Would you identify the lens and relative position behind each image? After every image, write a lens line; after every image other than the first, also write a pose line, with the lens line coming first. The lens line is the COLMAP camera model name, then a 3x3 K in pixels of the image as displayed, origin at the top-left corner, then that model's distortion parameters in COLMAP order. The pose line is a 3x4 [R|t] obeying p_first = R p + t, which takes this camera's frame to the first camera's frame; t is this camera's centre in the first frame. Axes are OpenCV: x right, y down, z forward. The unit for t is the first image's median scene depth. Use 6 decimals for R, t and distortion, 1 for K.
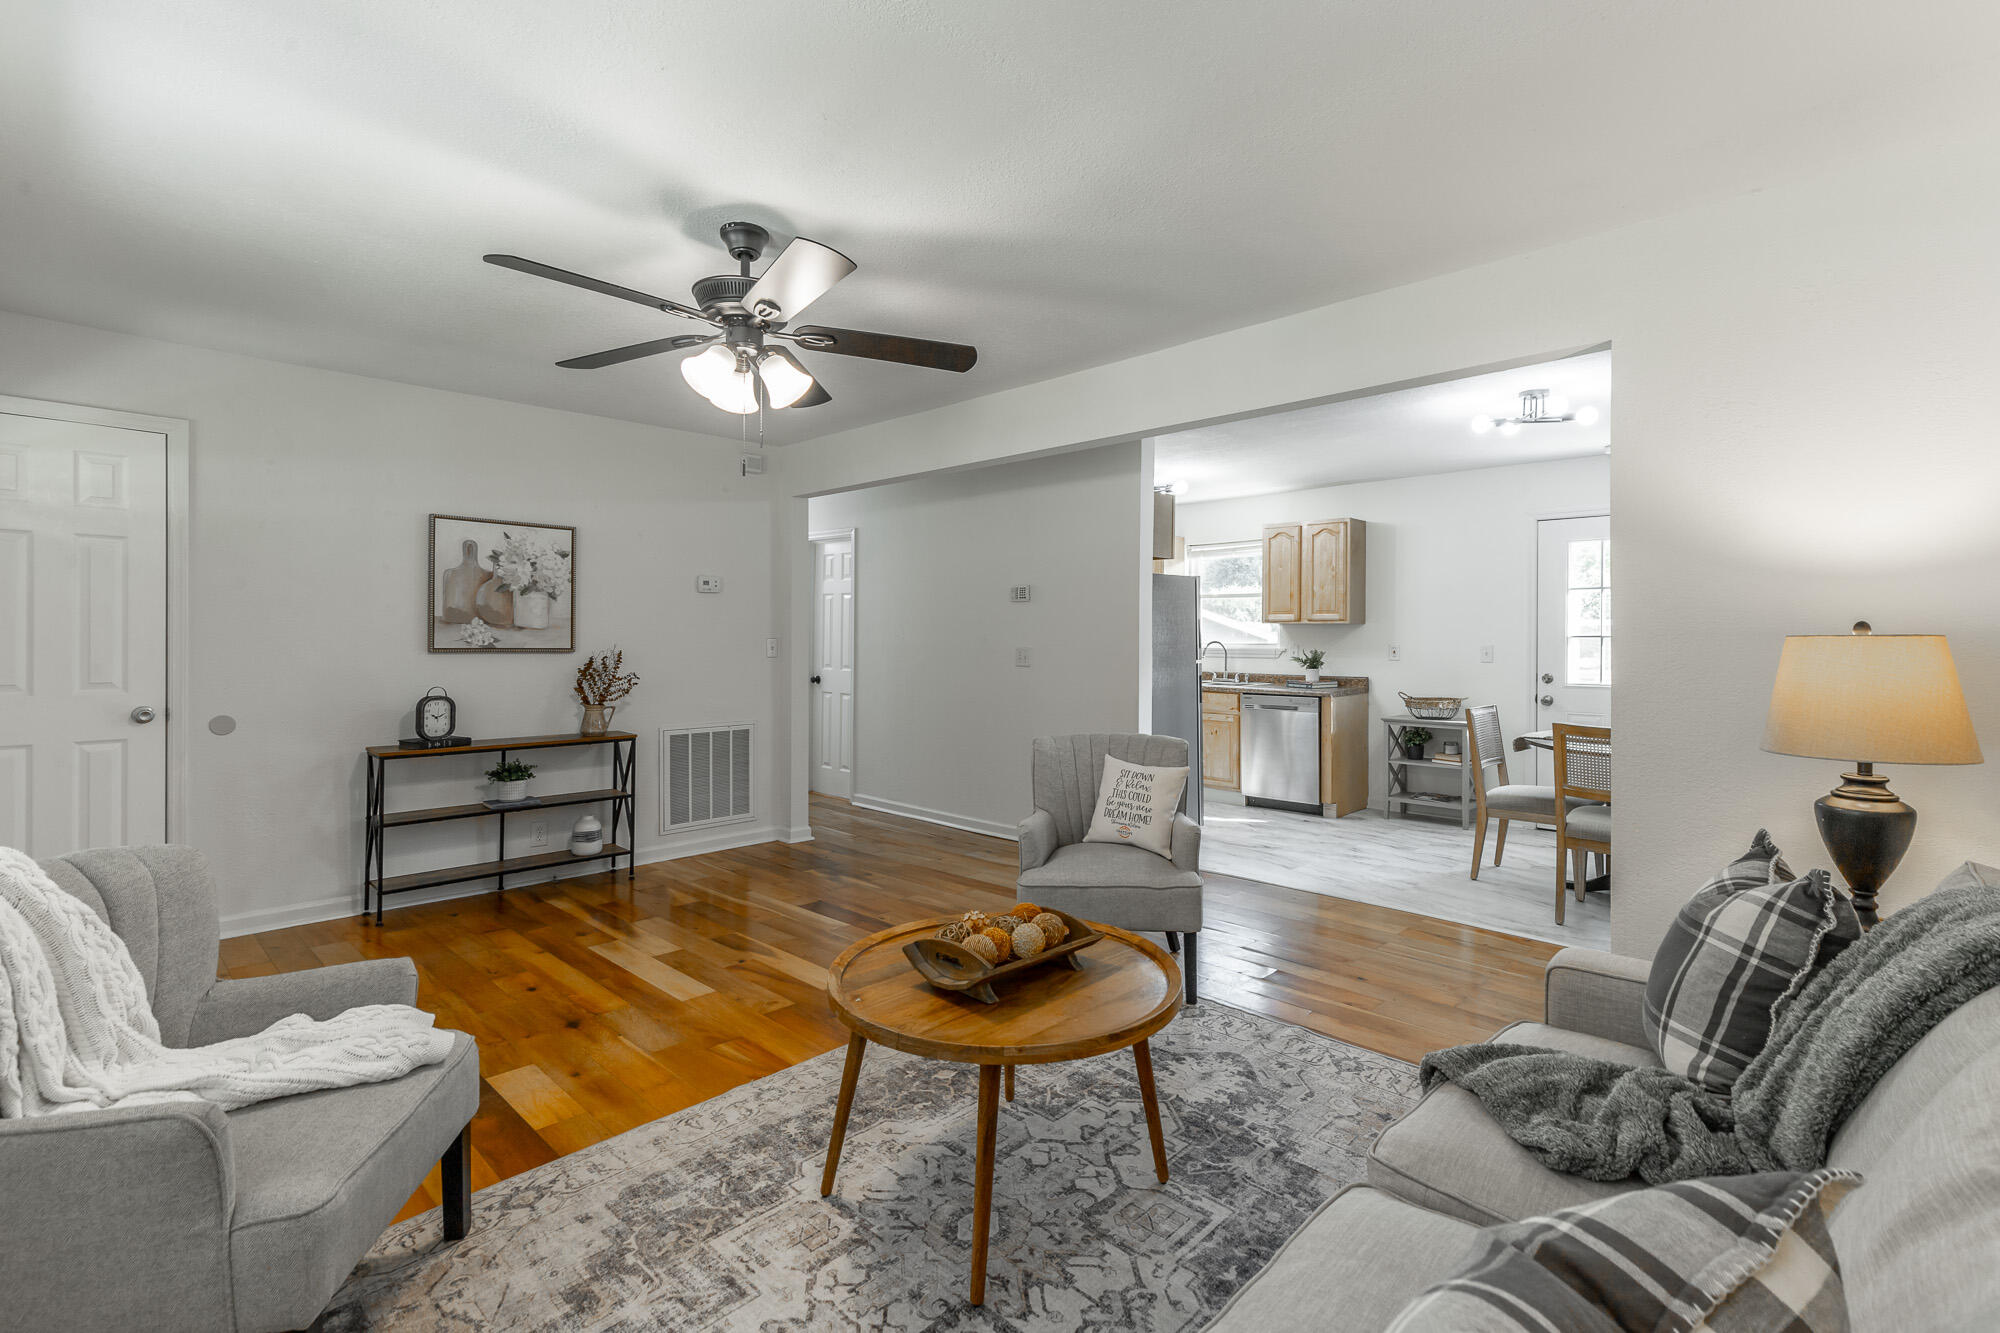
lens RADIAL K [[914.8, 0, 1044.5], [0, 914.8, 633.1], [0, 0, 1]] dist [0.010113, -0.001740]
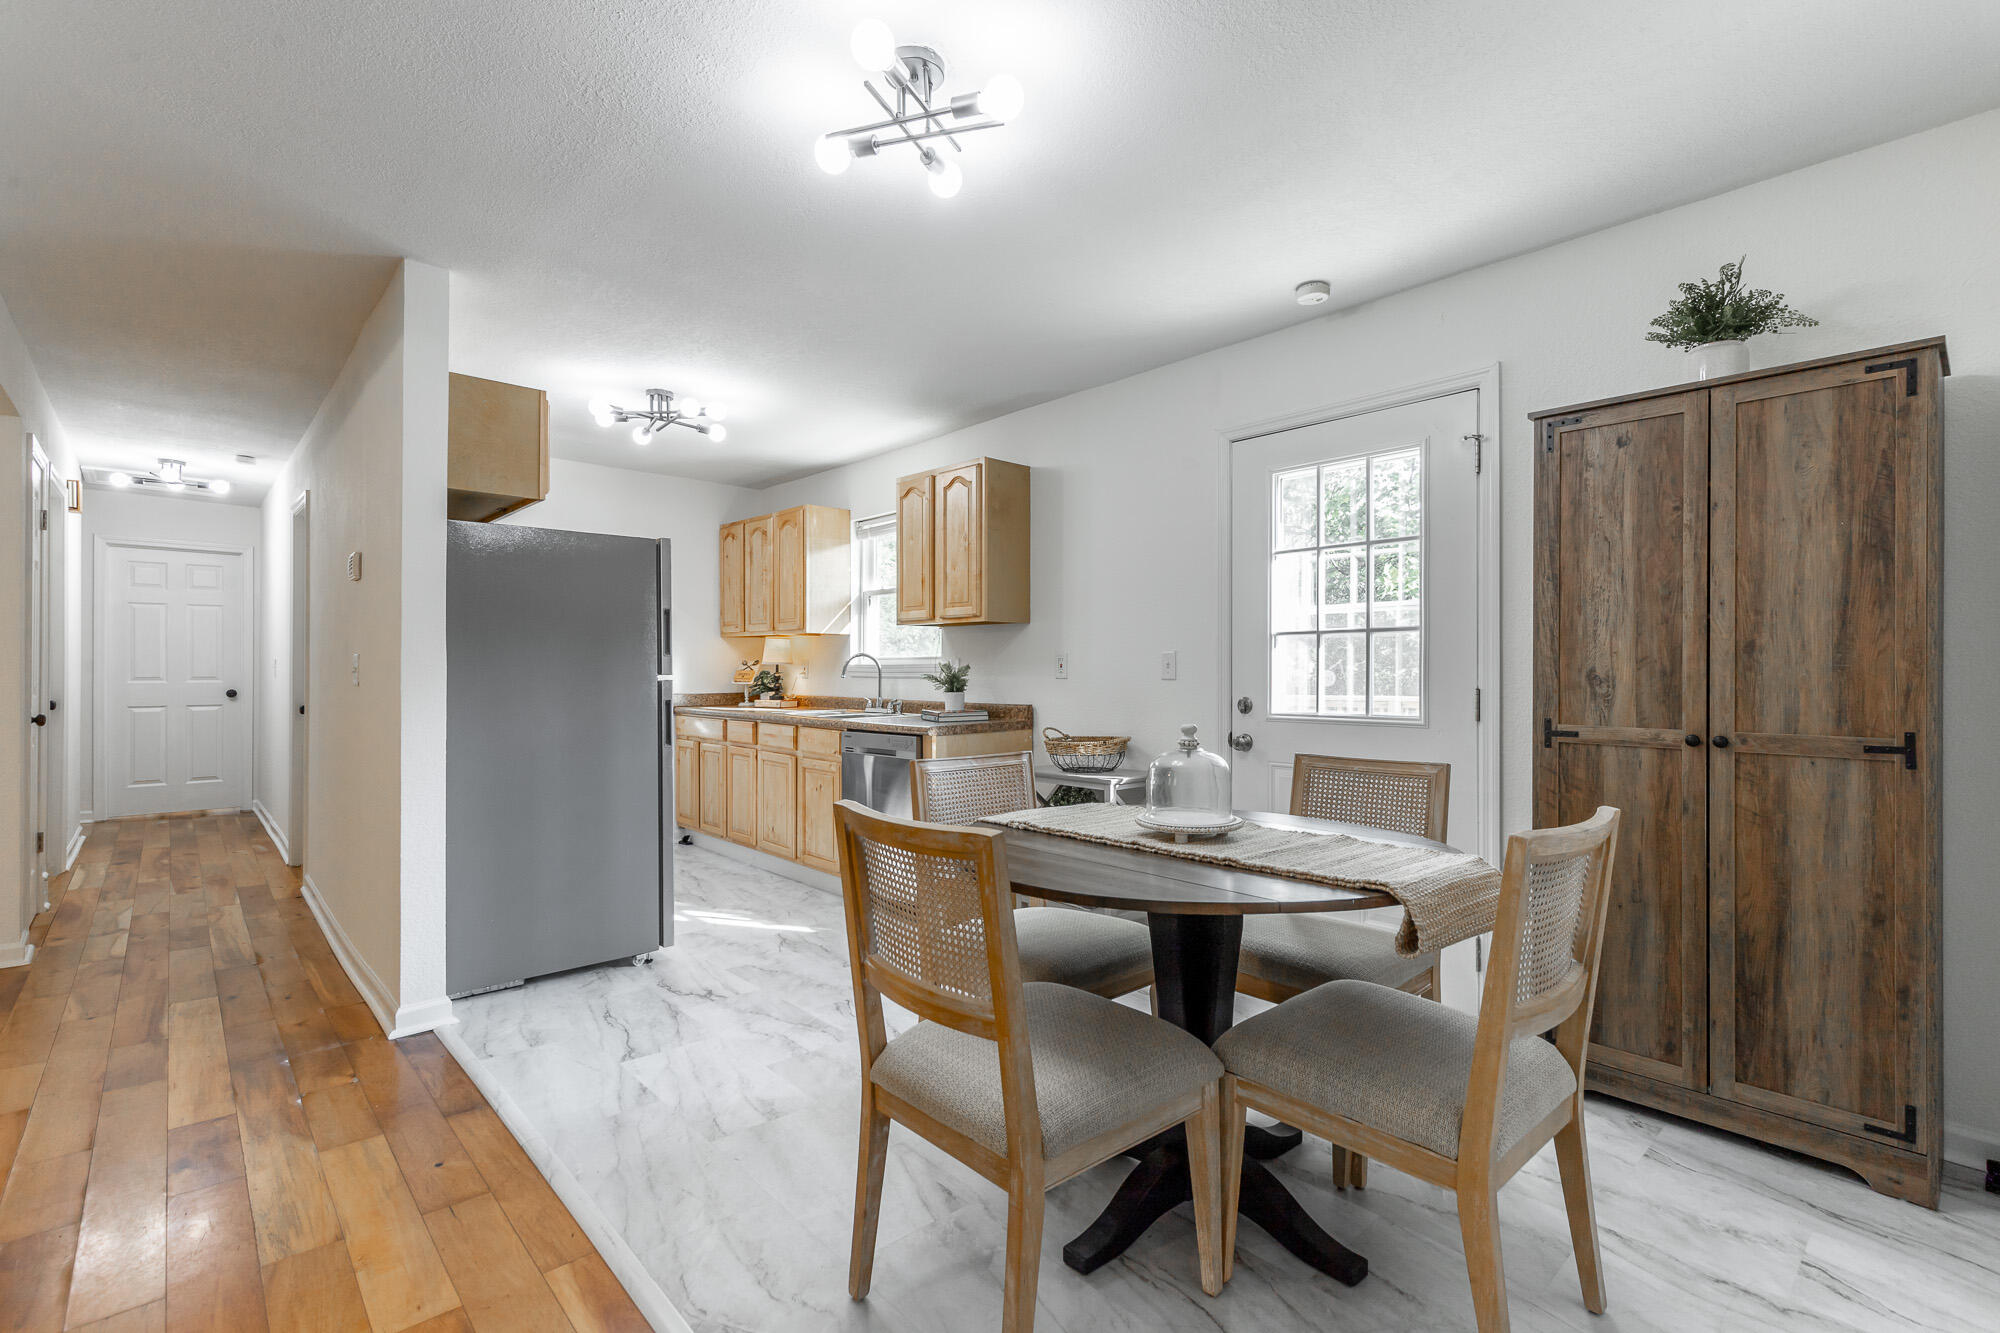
lens RADIAL K [[914.8, 0, 1002.9], [0, 914.8, 676.0], [0, 0, 1]] dist [0.010113, -0.001740]
pose [[0.995889, -0.000750, -0.090574, 0.523537], [0.001331, 0.999979, 0.006356, 0.031311], [0.090567, -0.006450, 0.995869, 0.465482]]
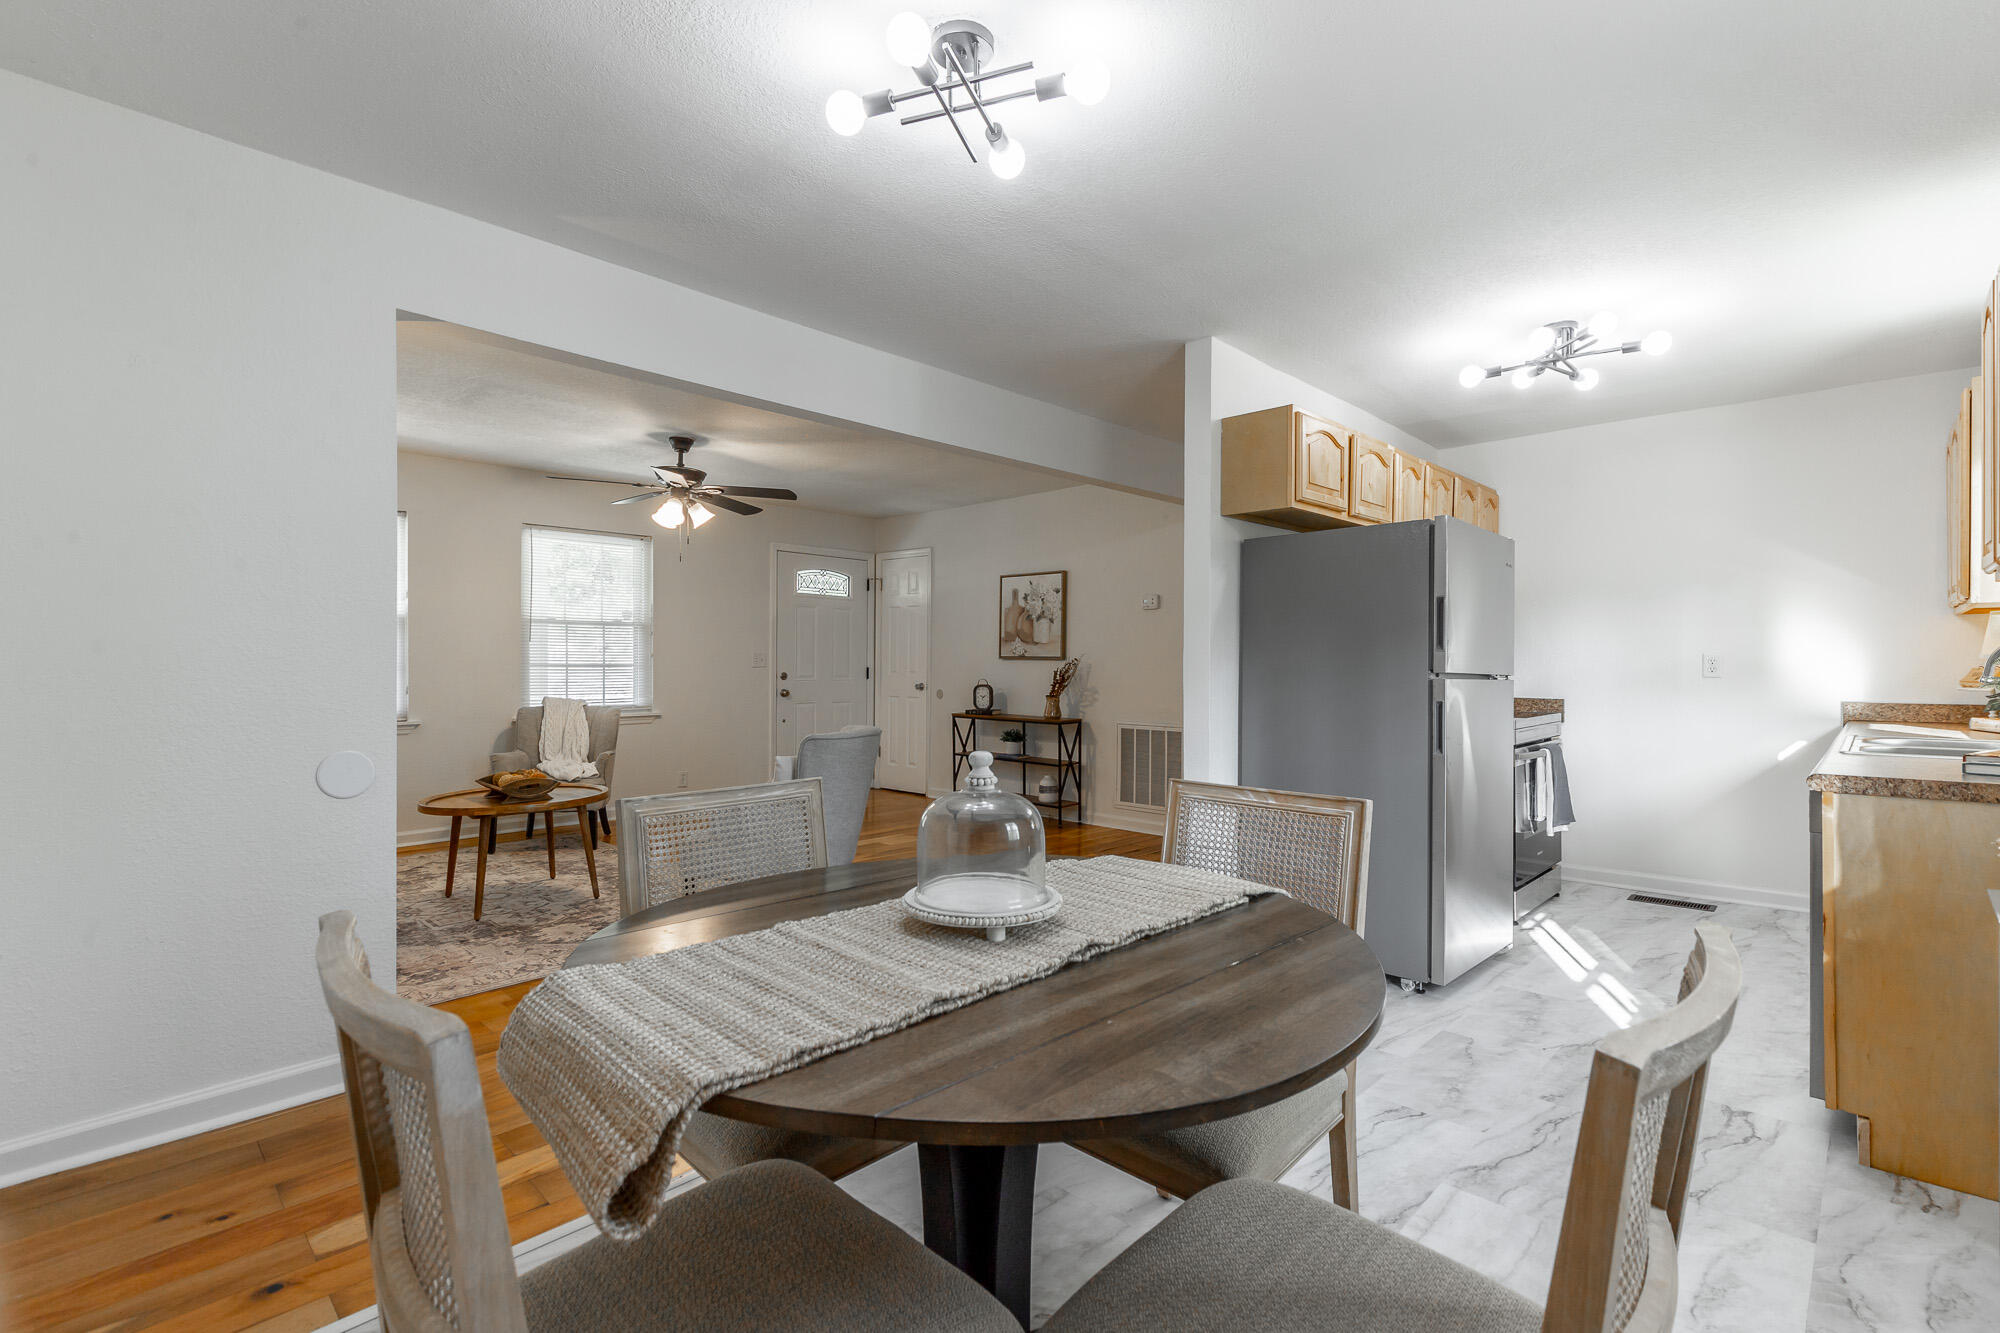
lens RADIAL K [[914.8, 0, 1004.9], [0, 914.8, 661.9], [0, 0, 1]] dist [0.010113, -0.001740]
pose [[-0.032414, -0.003089, -0.999470, 0.883260], [0.002580, 0.999992, -0.003174, 0.028357], [0.999471, -0.002682, -0.032406, 0.947757]]
